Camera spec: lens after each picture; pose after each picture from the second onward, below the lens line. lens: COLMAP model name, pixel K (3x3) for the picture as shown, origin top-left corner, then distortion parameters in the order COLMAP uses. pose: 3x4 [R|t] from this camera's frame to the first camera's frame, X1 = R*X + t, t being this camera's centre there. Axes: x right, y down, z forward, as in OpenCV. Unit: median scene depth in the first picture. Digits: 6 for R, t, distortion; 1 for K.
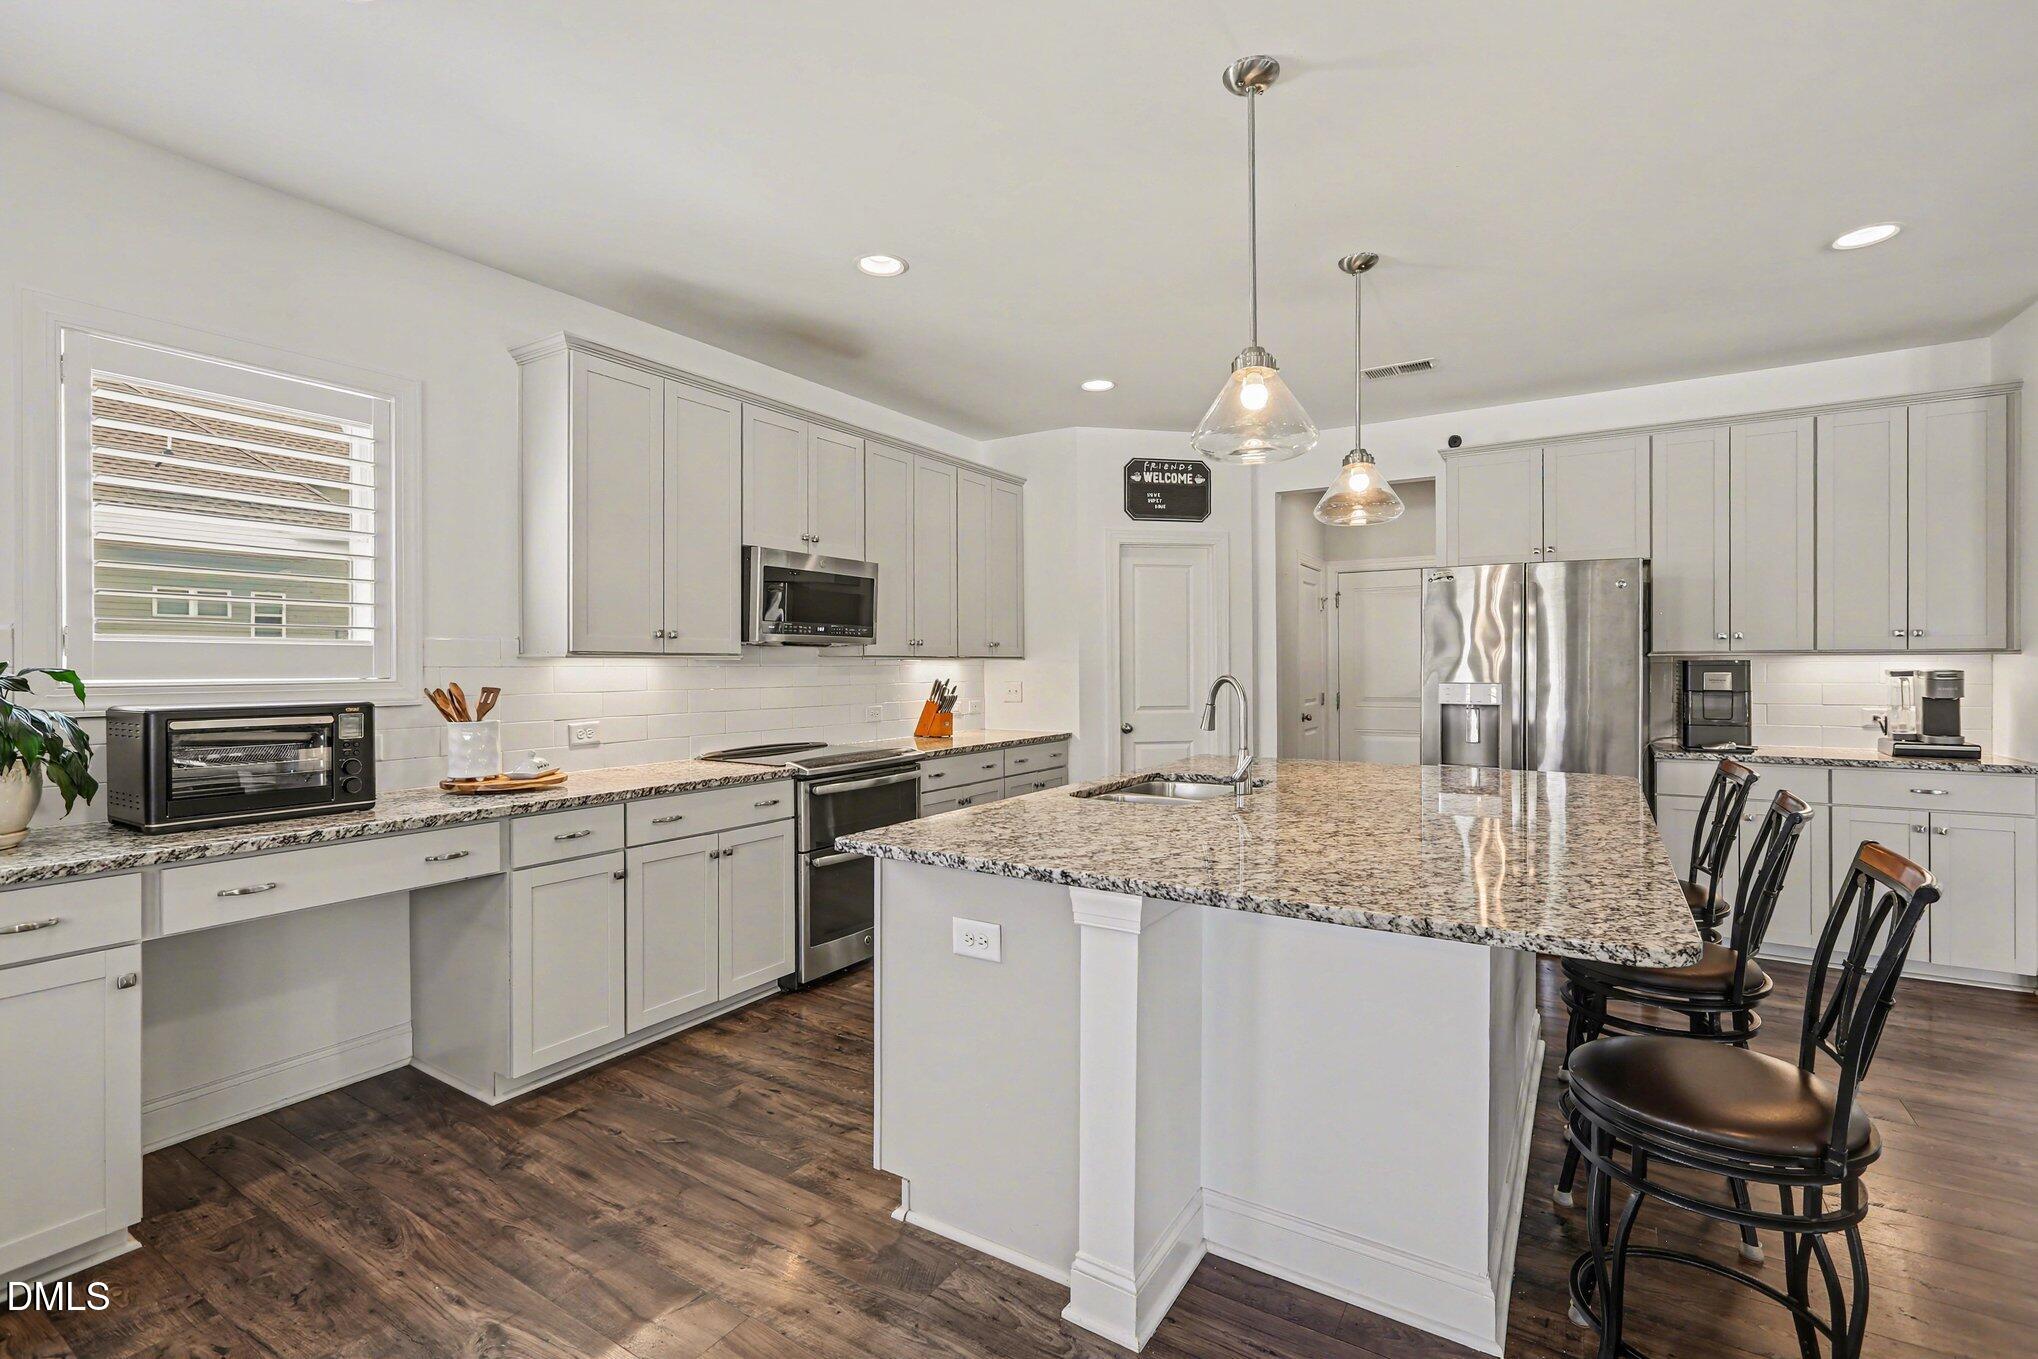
lens RADIAL K [[941.0, 0, 1015.0], [0, 941.0, 665.9], [0, 0, 1]] dist [-0.003530, -0.000598]
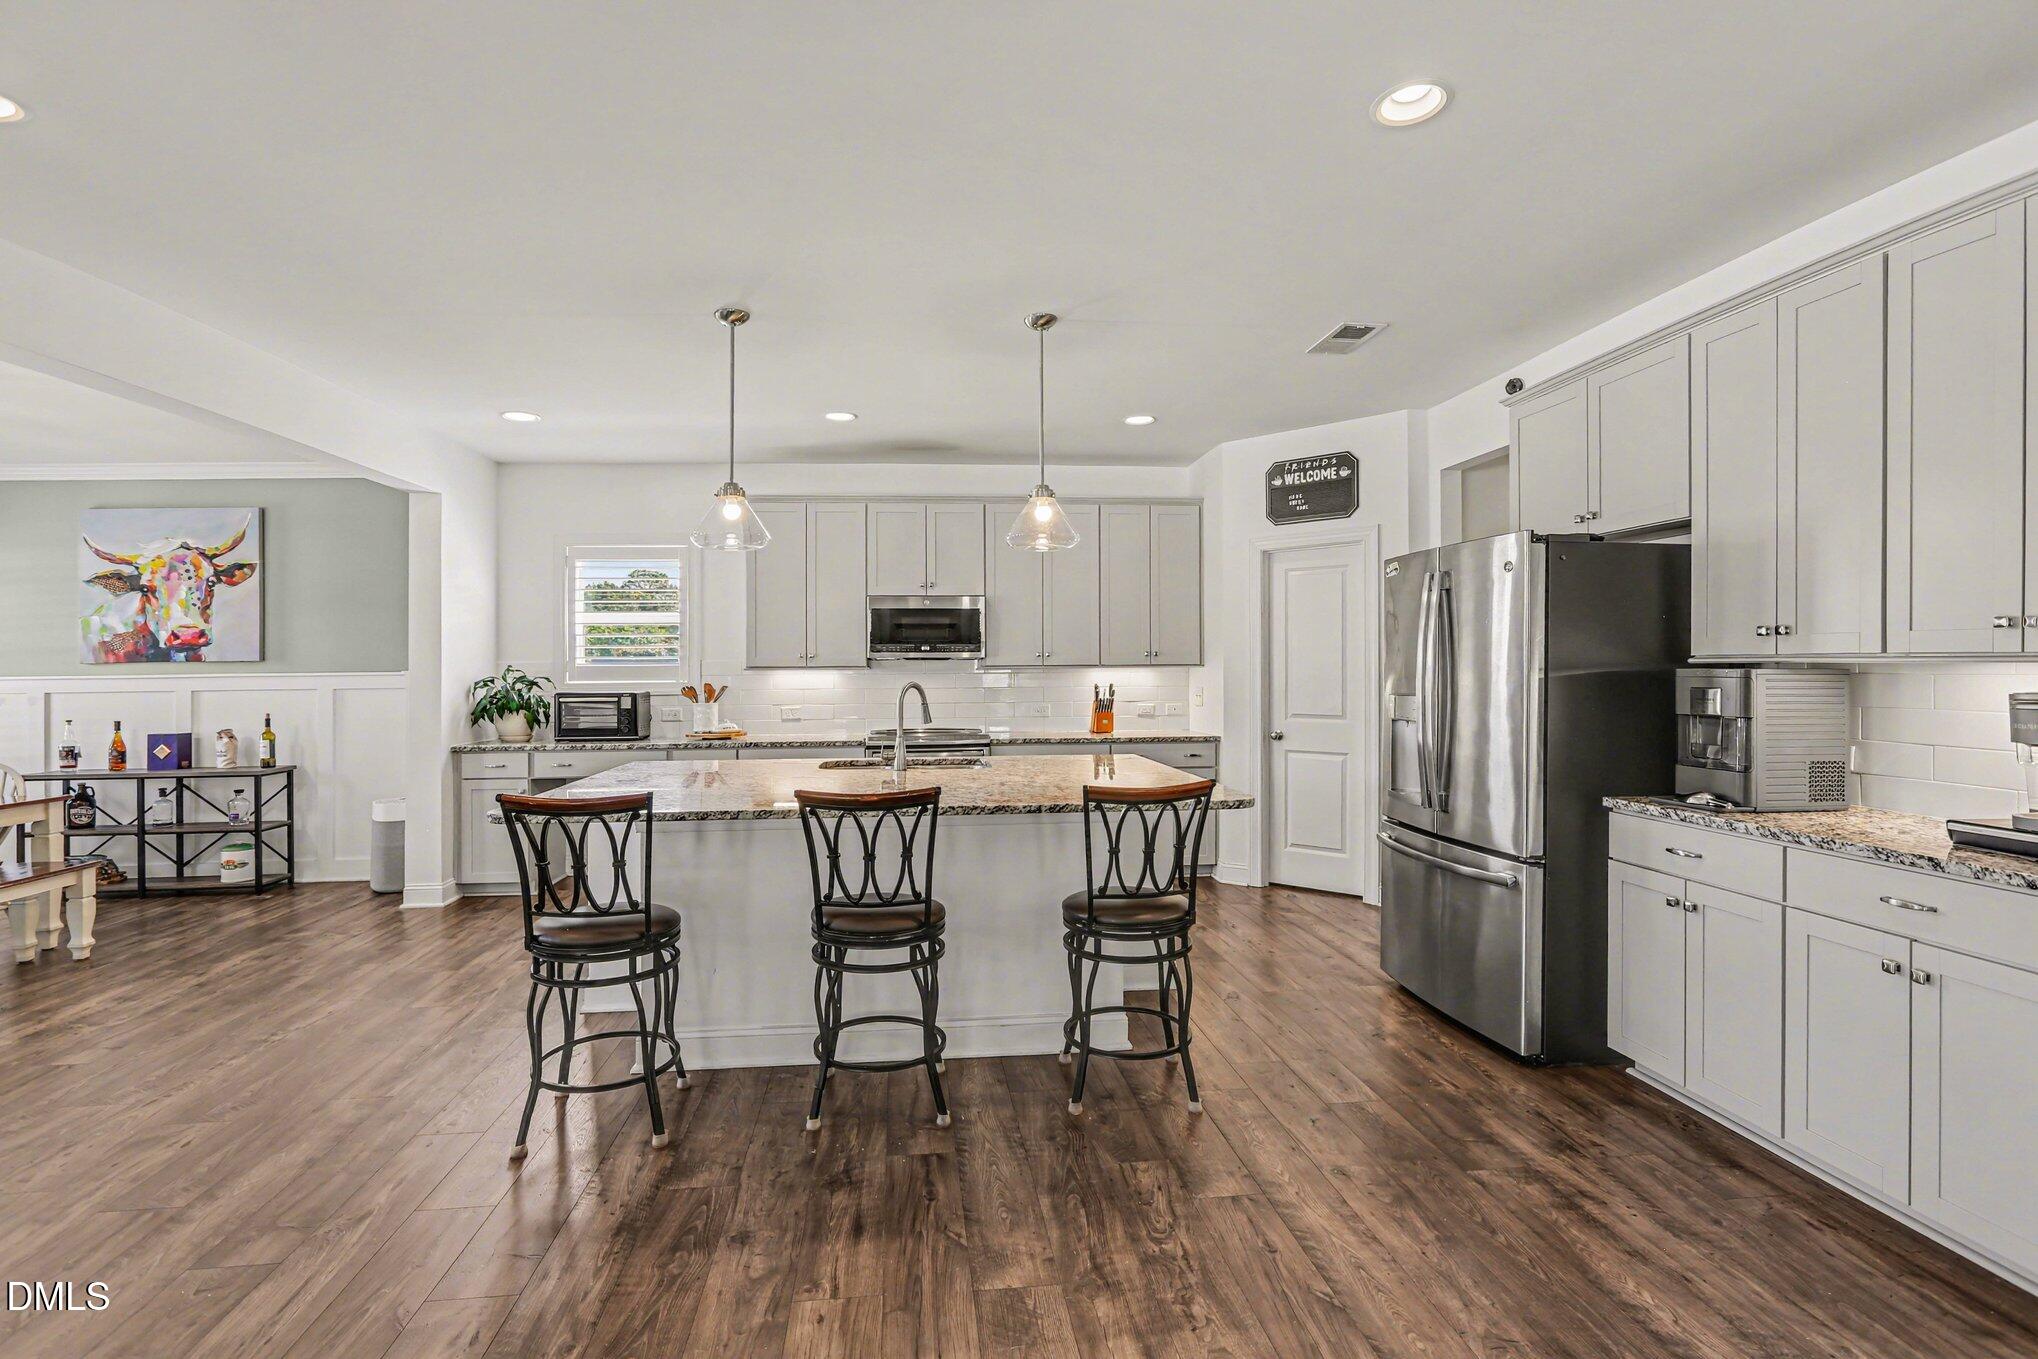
lens RADIAL K [[987.6, 0, 1017.5], [0, 987.6, 678.4], [0, 0, 1]] dist [-0.007265, -0.001101]
pose [[0.590052, 0.006959, -0.807335, 0.873994], [0.005657, 0.999903, 0.012754, -0.008899], [0.807345, -0.012093, 0.589956, 0.177844]]
